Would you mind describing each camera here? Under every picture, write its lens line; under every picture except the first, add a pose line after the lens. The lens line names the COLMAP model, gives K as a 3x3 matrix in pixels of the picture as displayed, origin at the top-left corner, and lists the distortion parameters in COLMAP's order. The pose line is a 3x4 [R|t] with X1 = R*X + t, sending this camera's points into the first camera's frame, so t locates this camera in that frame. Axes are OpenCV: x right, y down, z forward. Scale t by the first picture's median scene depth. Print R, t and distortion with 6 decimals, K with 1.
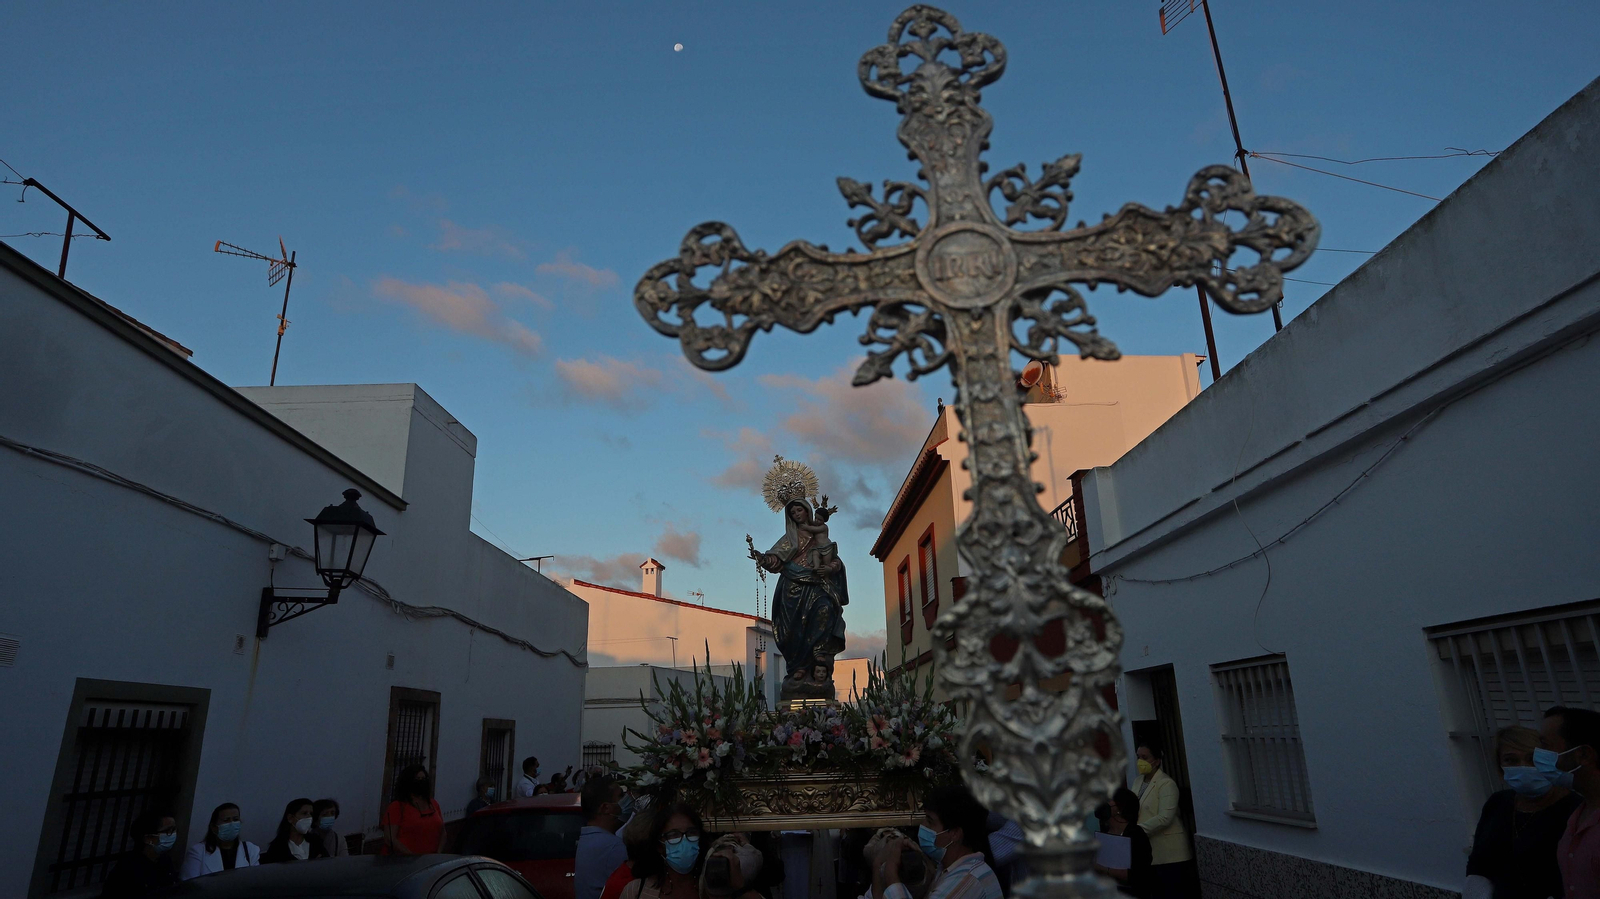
lens RADIAL K [[925.0, 0, 800.0], [0, 925.0, 449.5], [0, 0, 1]] dist [-0.003162, 0.000549]
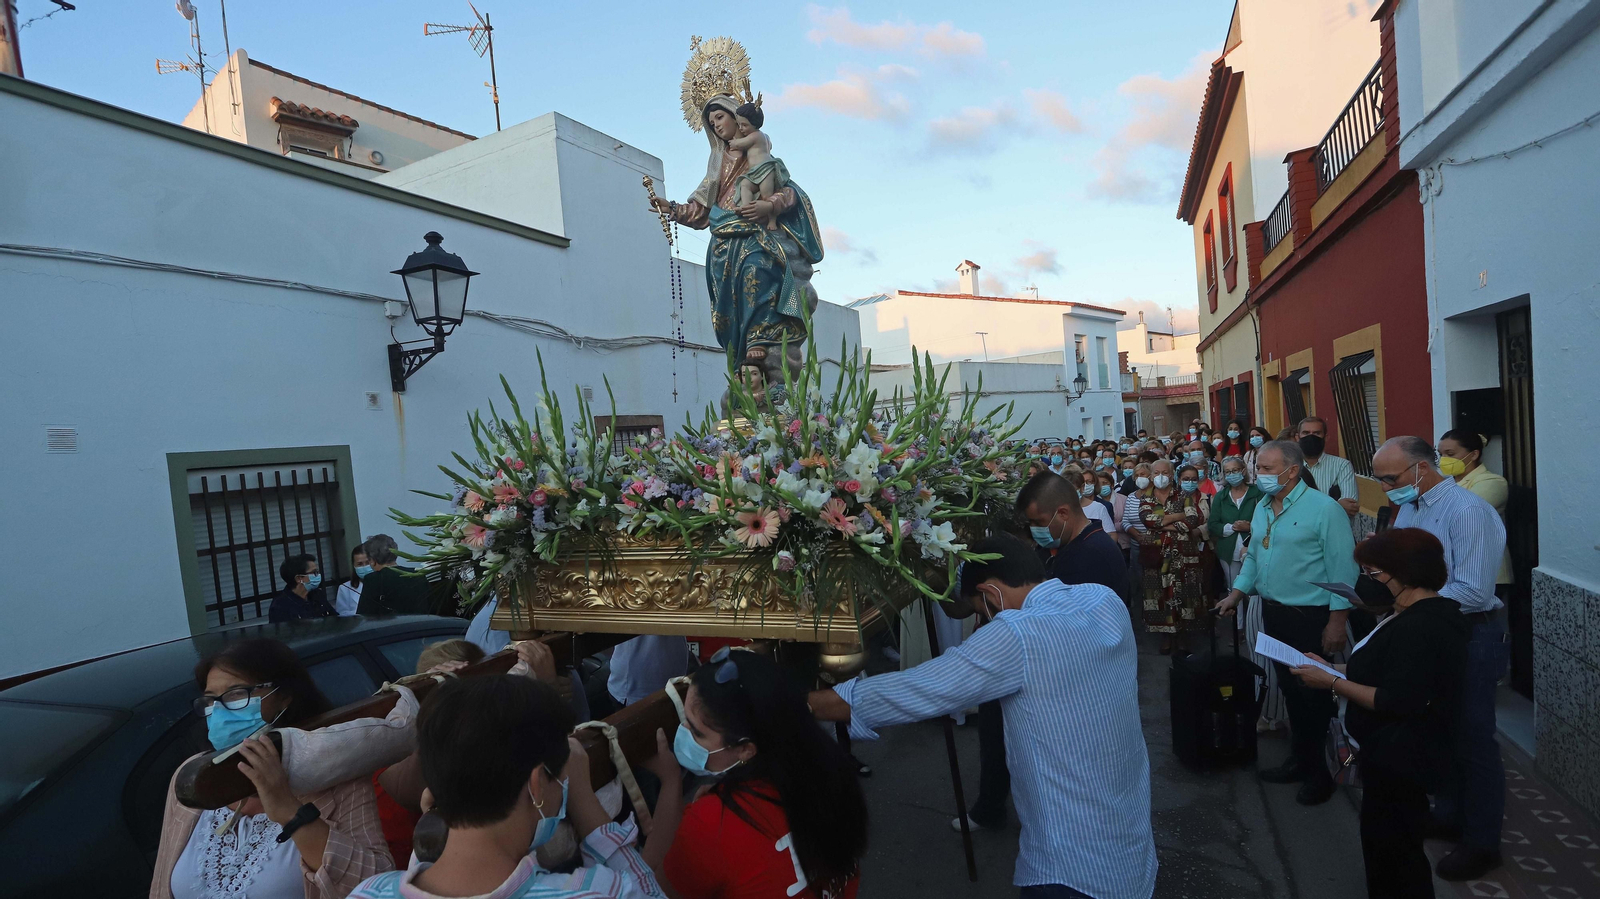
lens RADIAL K [[755.3, 0, 829.7], [0, 755.3, 501.3], [0, 0, 1]] dist [-0.055801, -0.000217]
pose [[0.896580, -0.025164, -0.442166, 0.282367], [0.201048, 0.912711, 0.355722, 0.143005], [0.394619, -0.407830, 0.823378, 0.551362]]
